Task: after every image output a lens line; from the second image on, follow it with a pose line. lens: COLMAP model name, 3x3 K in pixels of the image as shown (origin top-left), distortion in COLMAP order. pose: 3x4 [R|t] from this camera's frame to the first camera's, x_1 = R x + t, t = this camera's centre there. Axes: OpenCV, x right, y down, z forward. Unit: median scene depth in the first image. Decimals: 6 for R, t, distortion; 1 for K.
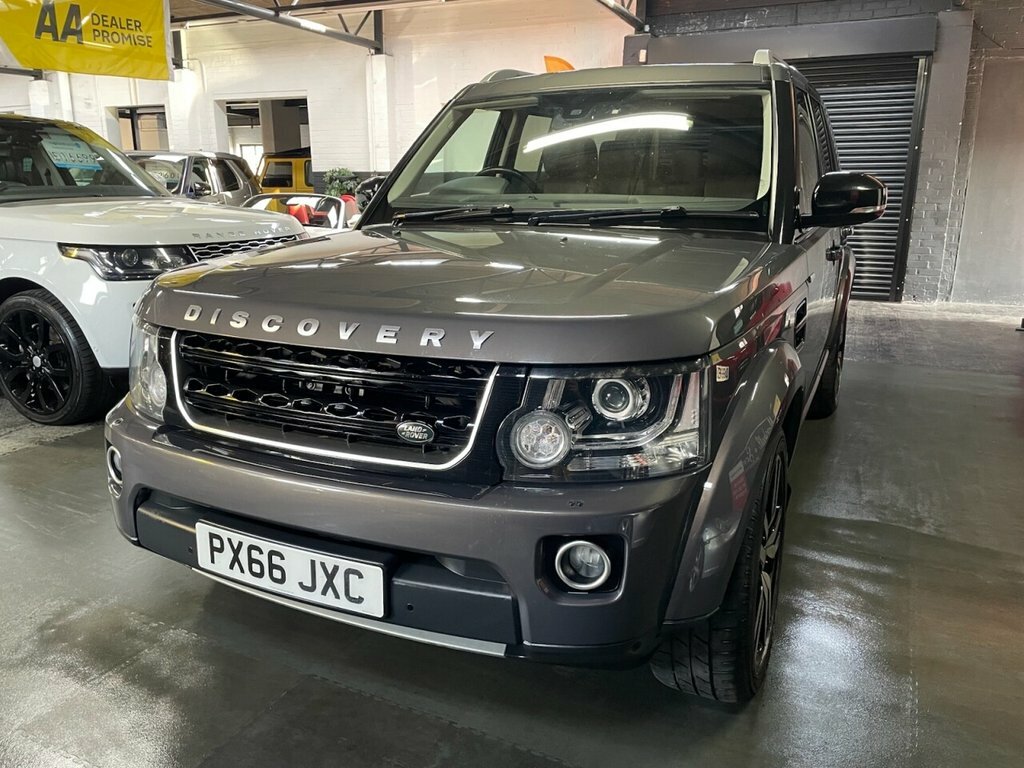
lens RADIAL K [[788.5, 0, 463.3], [0, 788.5, 381.5], [0, 0, 1]] dist [0.068306, -0.082968]
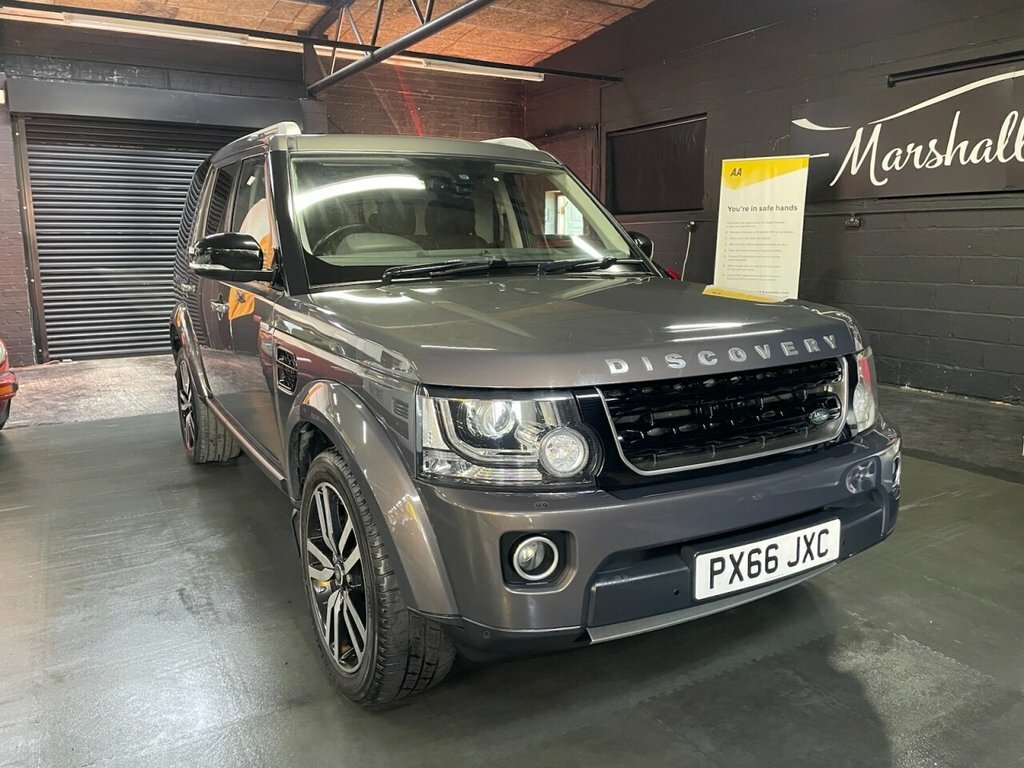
lens RADIAL K [[756.1, 0, 512.5], [0, 756.1, 388.8], [0, 0, 1]] dist [0.071960, -0.096516]
pose [[0.544028, -0.156478, 0.824347, -1.279203], [0.198358, 0.978594, 0.054850, -0.140512], [-0.815284, 0.133676, 0.563421, 0.627469]]
